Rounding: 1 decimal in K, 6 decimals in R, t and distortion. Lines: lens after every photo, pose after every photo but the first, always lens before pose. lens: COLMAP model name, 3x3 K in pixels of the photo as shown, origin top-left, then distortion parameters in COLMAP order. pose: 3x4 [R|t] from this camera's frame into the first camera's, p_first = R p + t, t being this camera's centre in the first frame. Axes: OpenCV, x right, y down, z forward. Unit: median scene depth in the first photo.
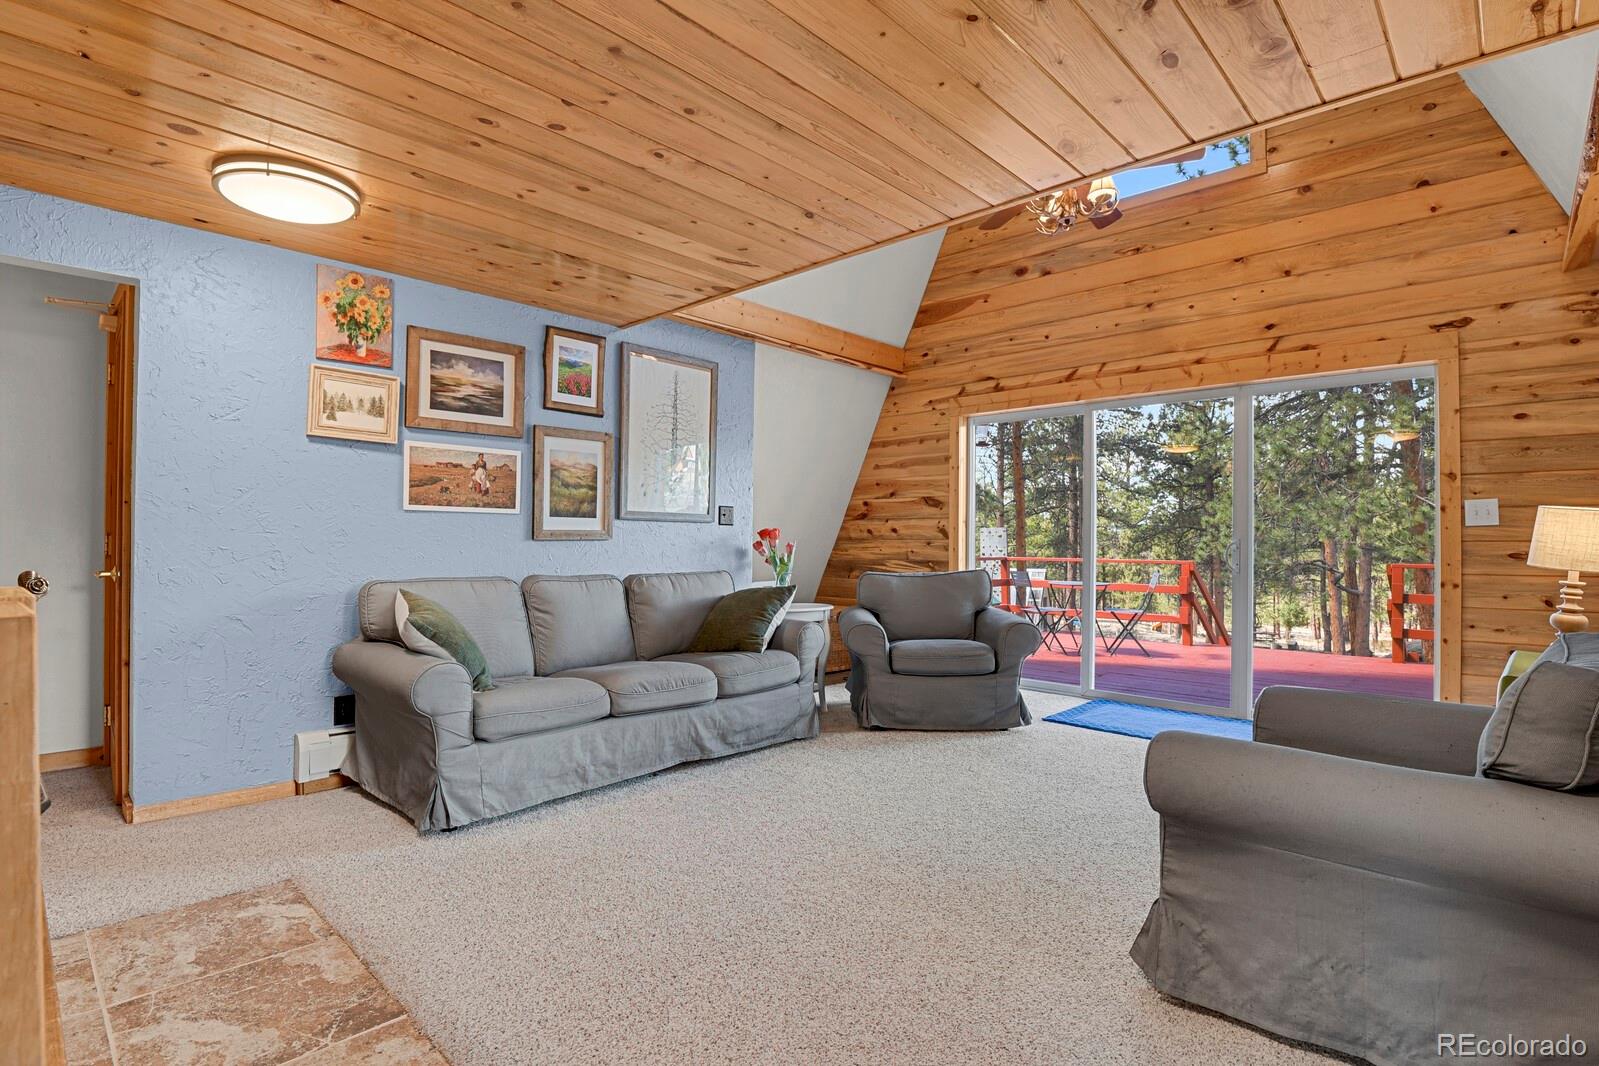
lens RADIAL K [[783.9, 0, 799.3], [0, 783.9, 537.6], [0, 0, 1]] dist [-0.025602, -0.001641]
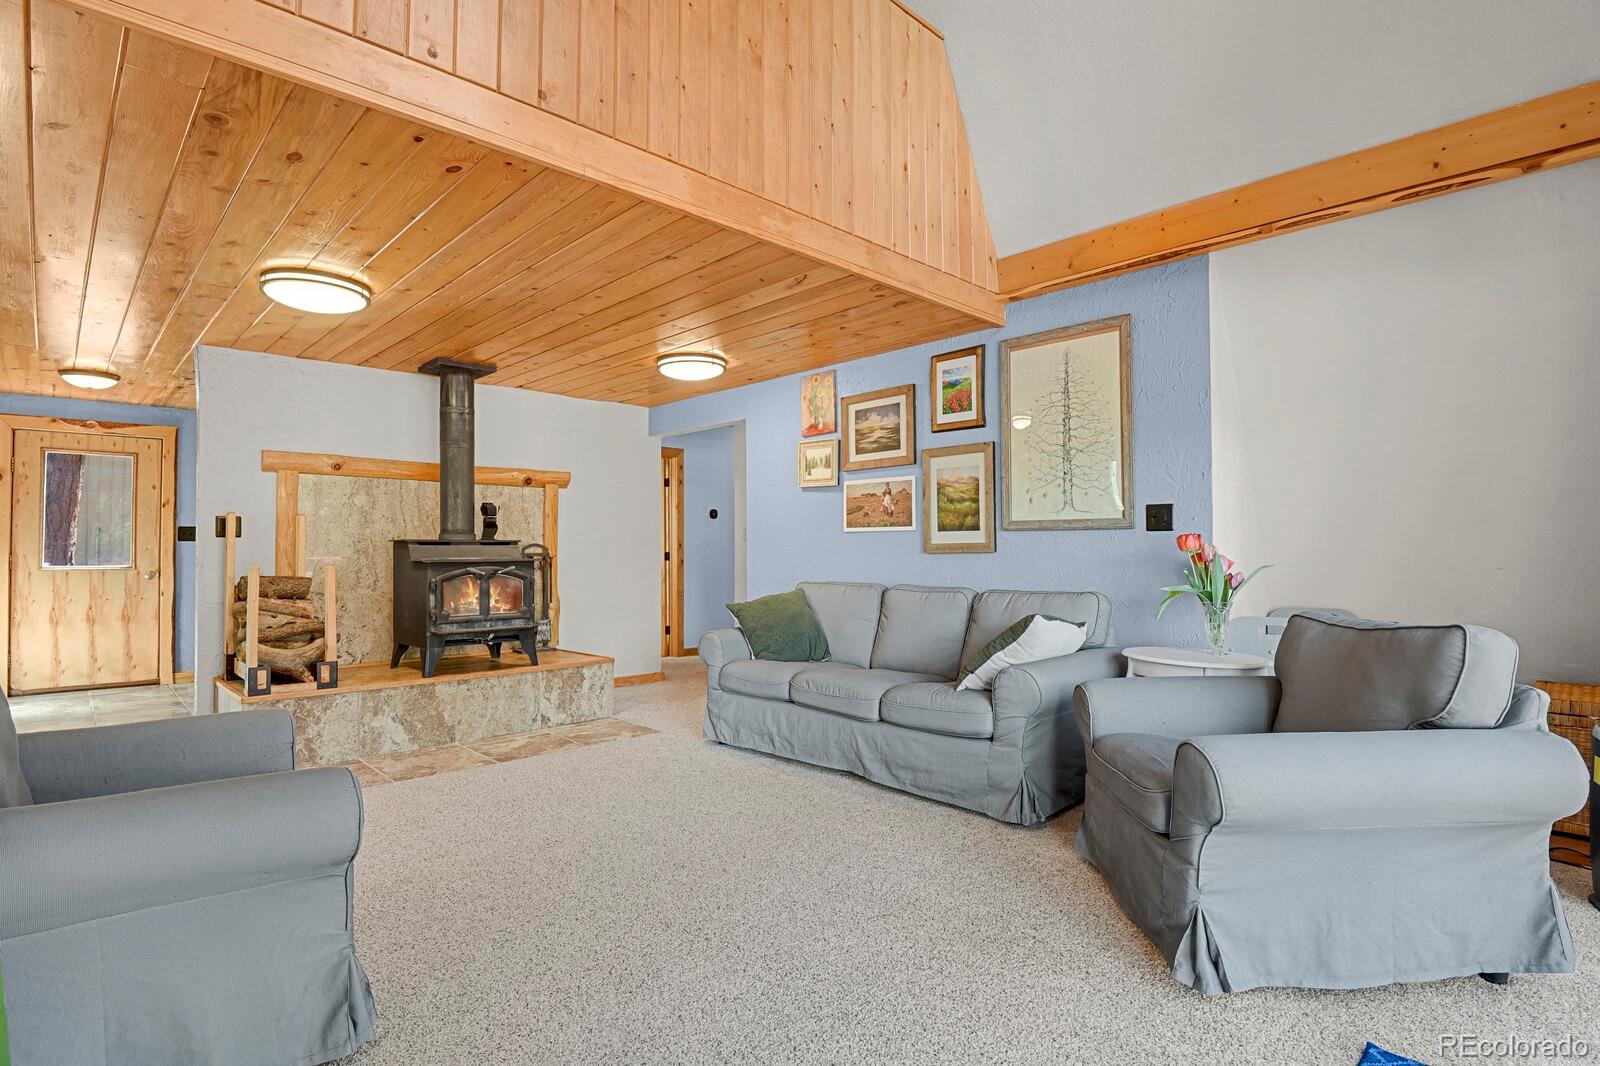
lens RADIAL K [[784.3, 0, 813.9], [0, 784.3, 538.2], [0, 0, 1]] dist [-0.025602, -0.001641]
pose [[-0.029581, -0.021537, -0.999330, 0.807438], [0.008837, 0.999723, -0.021807, 0.004999], [0.999523, -0.009476, -0.029383, 0.905501]]
